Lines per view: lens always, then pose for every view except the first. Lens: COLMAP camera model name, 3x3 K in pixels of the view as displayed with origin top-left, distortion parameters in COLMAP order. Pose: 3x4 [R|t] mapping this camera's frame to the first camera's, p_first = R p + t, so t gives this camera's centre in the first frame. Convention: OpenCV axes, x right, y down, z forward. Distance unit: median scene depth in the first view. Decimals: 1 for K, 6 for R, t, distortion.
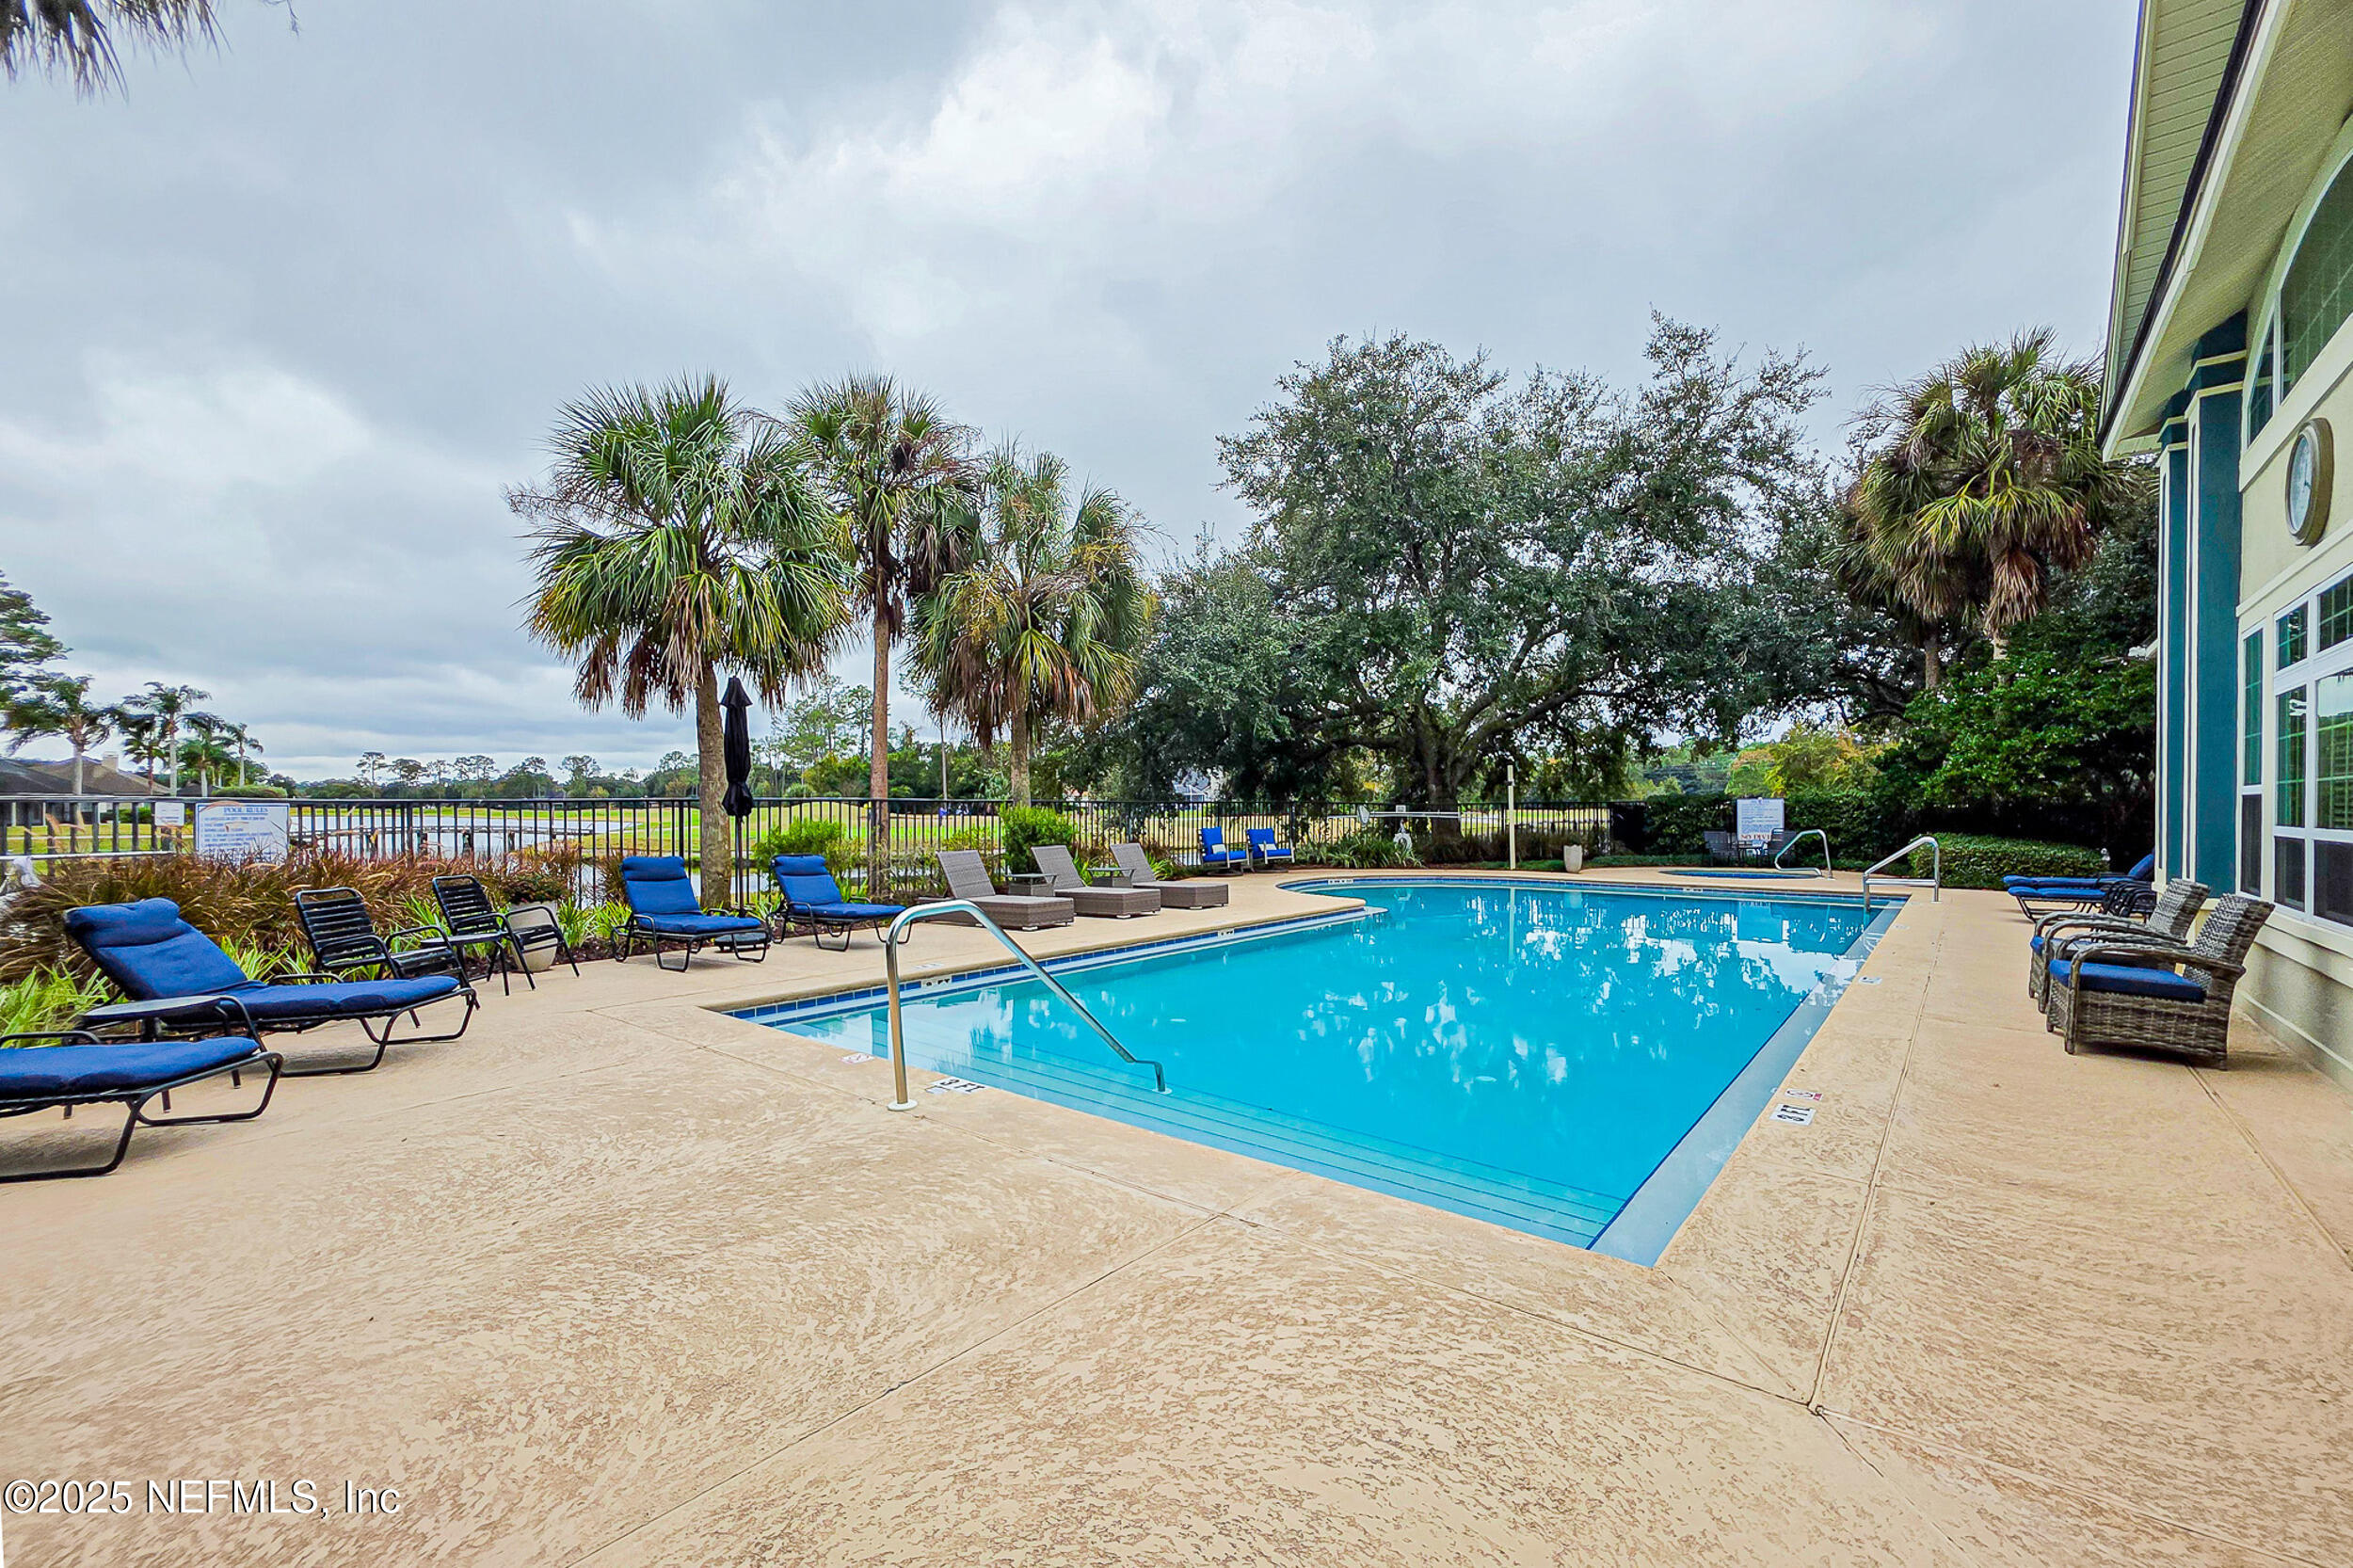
lens RADIAL K [[975.7, 0, 1159.5], [0, 975.7, 803.0], [0, 0, 1]] dist [-0.000800, 0.000378]
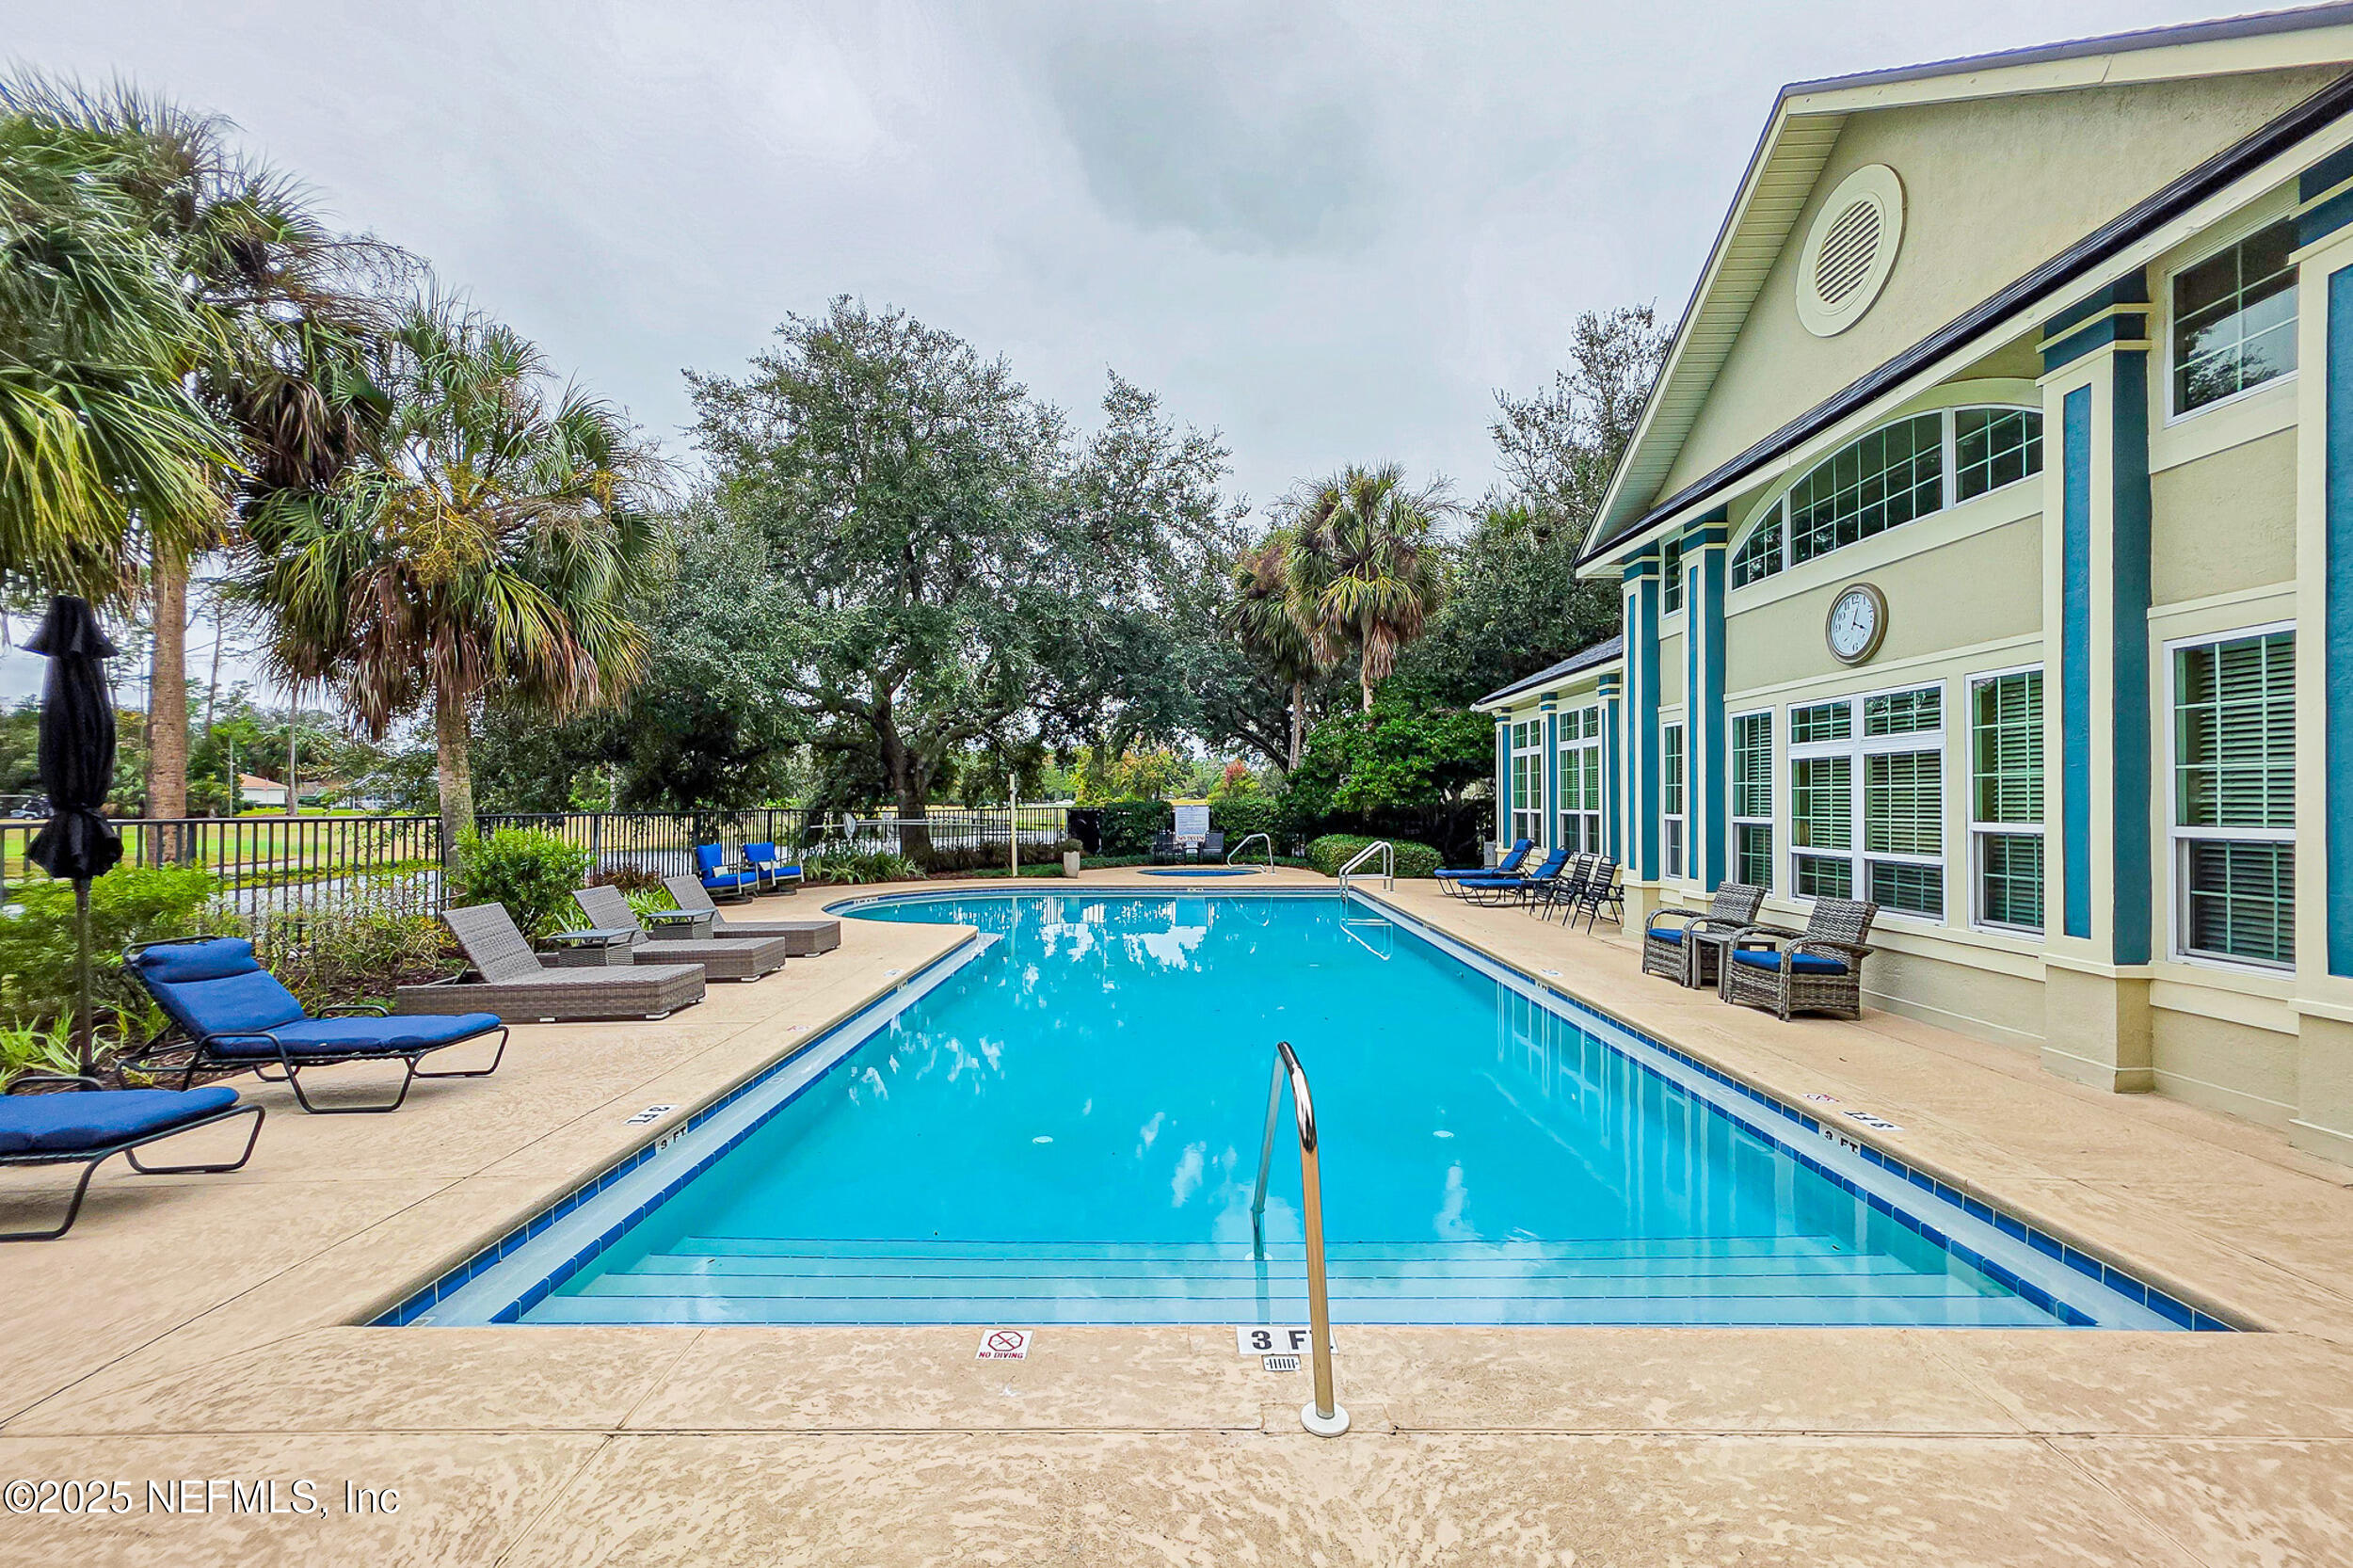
lens RADIAL K [[961.0, 0, 1159.7], [0, 961.0, 787.6], [0, 0, 1]] dist [0.003853, 0.000523]
pose [[0.776834, 0.009591, 0.629632, -0.186392], [-0.002520, 0.999923, -0.012123, -0.015725], [-0.629700, 0.007830, 0.776799, 0.161707]]
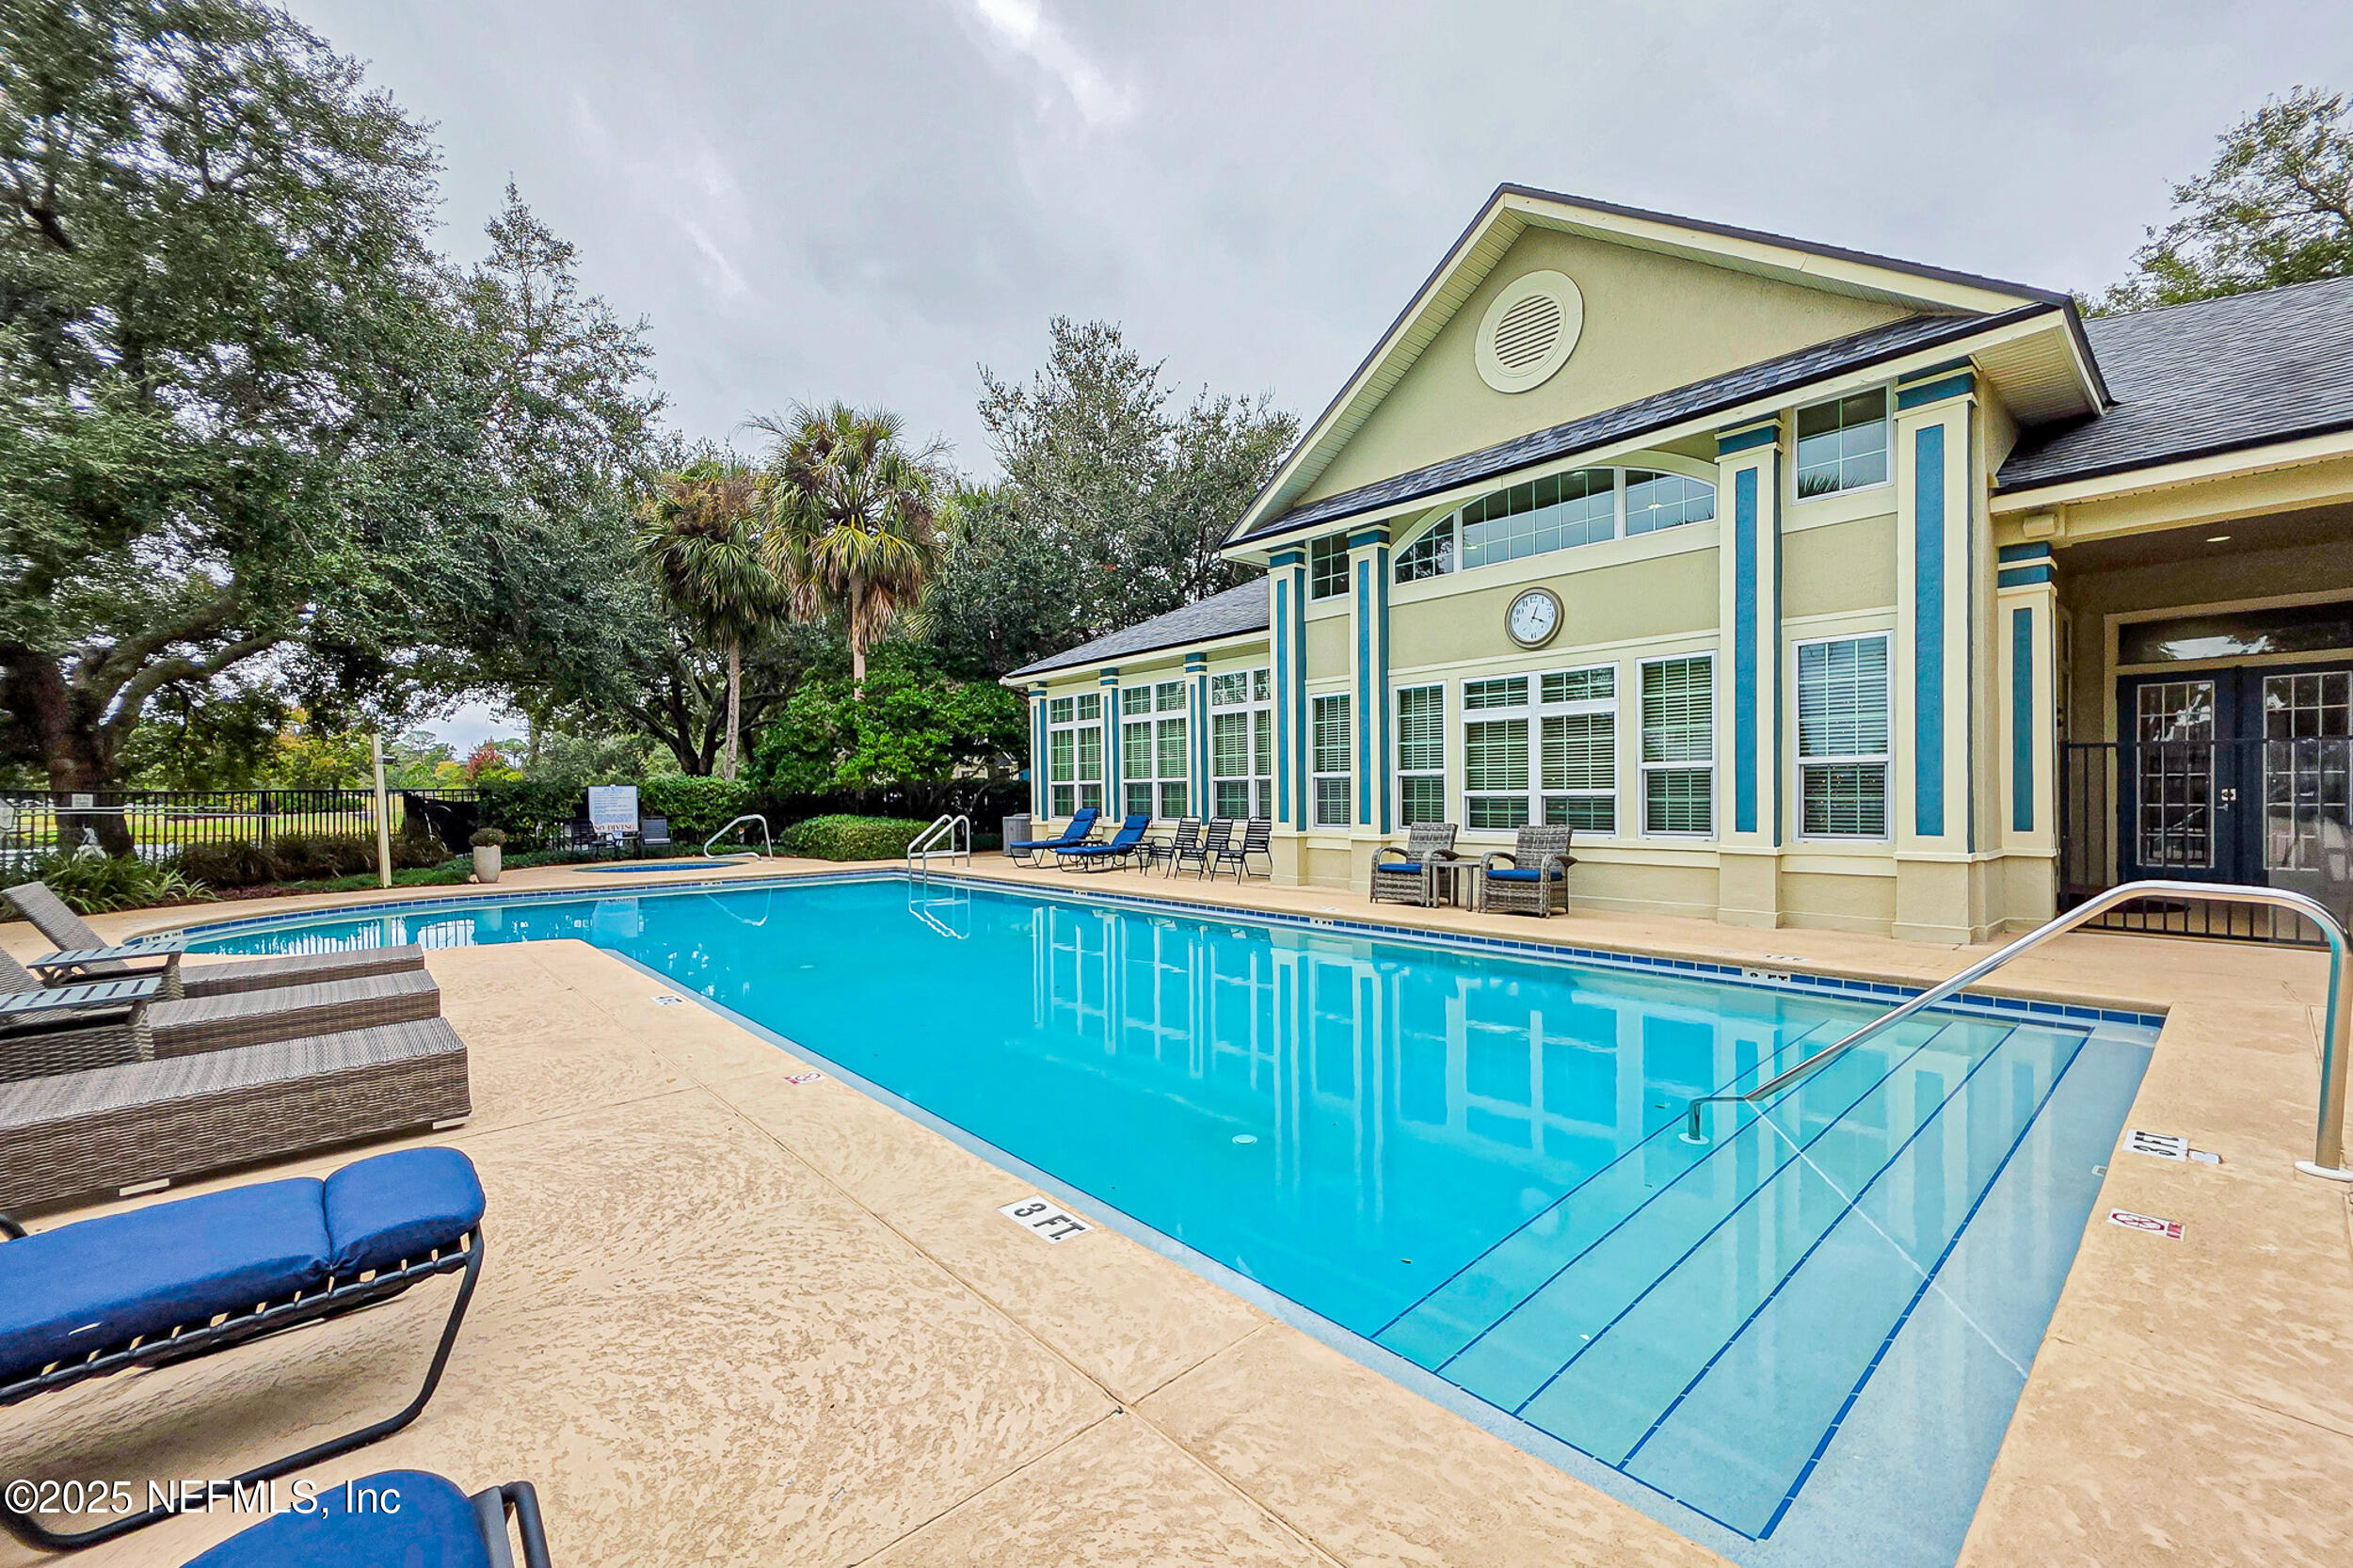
lens RADIAL K [[975.7, 0, 1159.5], [0, 975.7, 803.0], [0, 0, 1]] dist [-0.000800, 0.000378]
pose [[0.152445, -0.008391, 0.988276, -0.283008], [0.006495, 0.999951, 0.007488, 0.010161], [-0.988291, 0.005278, 0.152492, 0.452251]]
